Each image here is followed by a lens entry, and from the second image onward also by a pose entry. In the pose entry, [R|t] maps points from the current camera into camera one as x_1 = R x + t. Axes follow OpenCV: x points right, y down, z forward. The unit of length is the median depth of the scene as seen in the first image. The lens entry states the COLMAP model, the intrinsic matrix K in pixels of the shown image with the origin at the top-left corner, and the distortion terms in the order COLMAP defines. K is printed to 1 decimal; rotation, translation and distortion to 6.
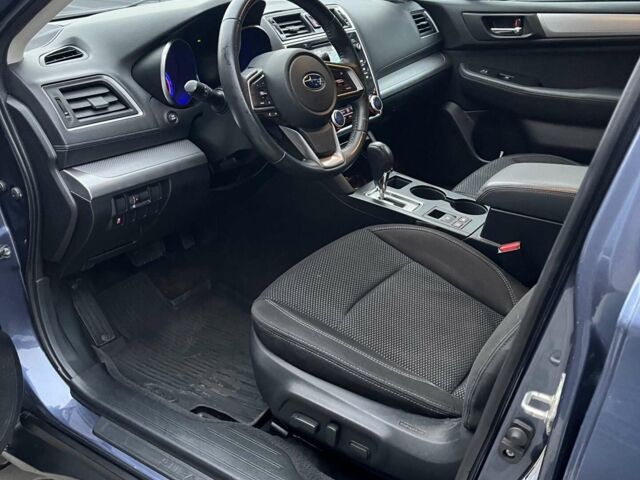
lens RADIAL K [[606.9, 0, 320.0], [0, 606.9, 240.0], [0, 0, 1]] dist [0.014259, -0.009438]
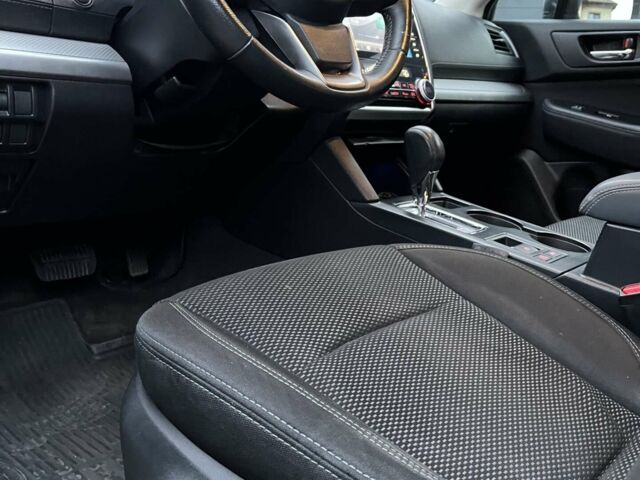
lens RADIAL K [[606.9, 0, 320.0], [0, 606.9, 240.0], [0, 0, 1]] dist [0.014259, -0.009438]
pose [[0.988981, 0.114552, -0.093776, 0.056900], [-0.132028, 0.969030, -0.208683, 0.100364], [0.066967, 0.218765, 0.973477, 0.357749]]
